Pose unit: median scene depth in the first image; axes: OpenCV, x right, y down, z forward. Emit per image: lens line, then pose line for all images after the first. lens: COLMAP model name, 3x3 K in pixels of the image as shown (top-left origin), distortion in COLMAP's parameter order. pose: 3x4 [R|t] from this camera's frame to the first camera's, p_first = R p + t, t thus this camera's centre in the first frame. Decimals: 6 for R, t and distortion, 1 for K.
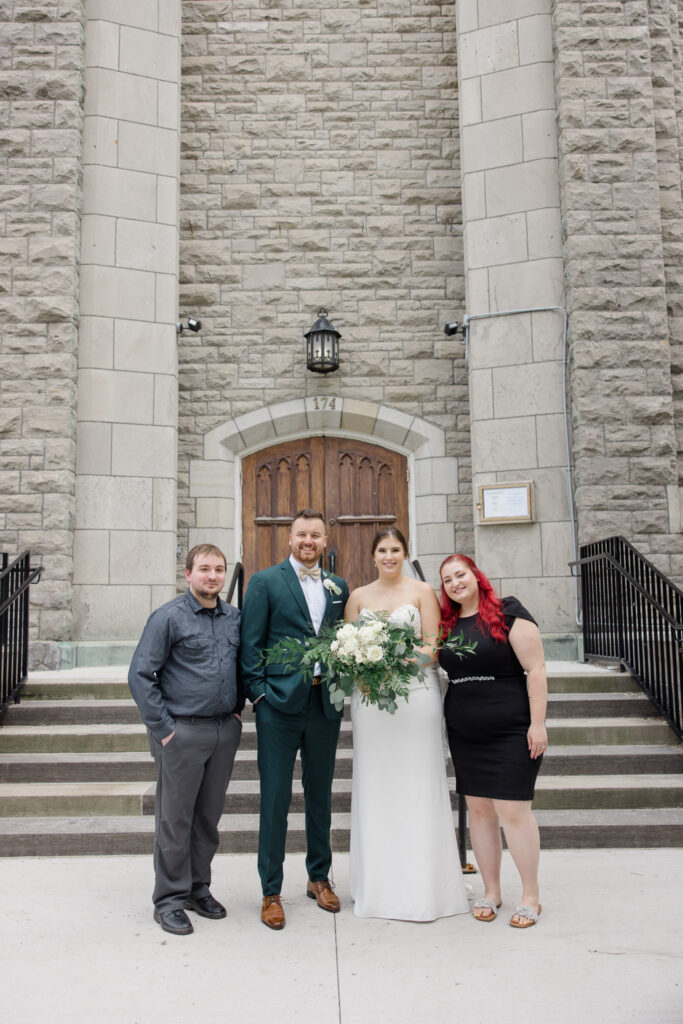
lens RADIAL K [[662.8, 0, 331.5], [0, 662.8, 513.9], [0, 0, 1]] dist [0.026959, 0.001540]
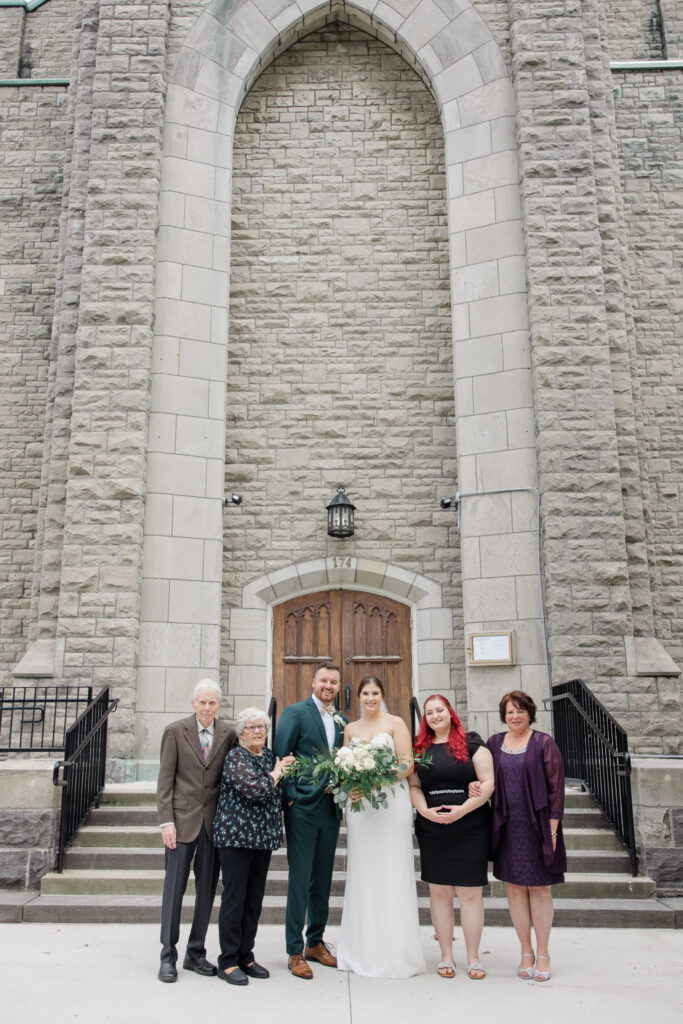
lens RADIAL K [[816.7, 0, 319.1], [0, 816.7, 538.6], [0, 0, 1]] dist [0.046146, 0.010060]
pose [[0.999171, 0.004525, -0.040469, 0.007941], [-0.008301, 0.995575, -0.093607, -0.069528], [0.039867, 0.093866, 0.994786, -0.492103]]
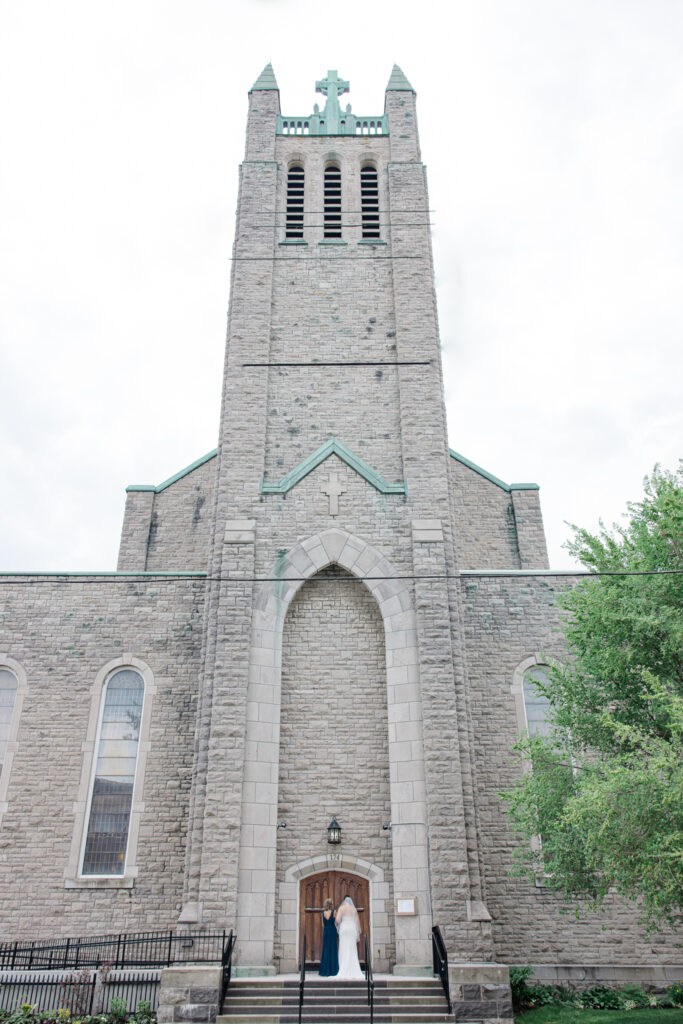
lens RADIAL K [[816.7, 0, 338.4], [0, 816.7, 530.9], [0, 0, 1]] dist [0.046146, 0.010060]
pose [[0.999938, 0.006158, -0.009283, 0.023447], [-0.008801, 0.947573, -0.319418, -0.335400], [0.006830, 0.319479, 0.947569, -2.246890]]
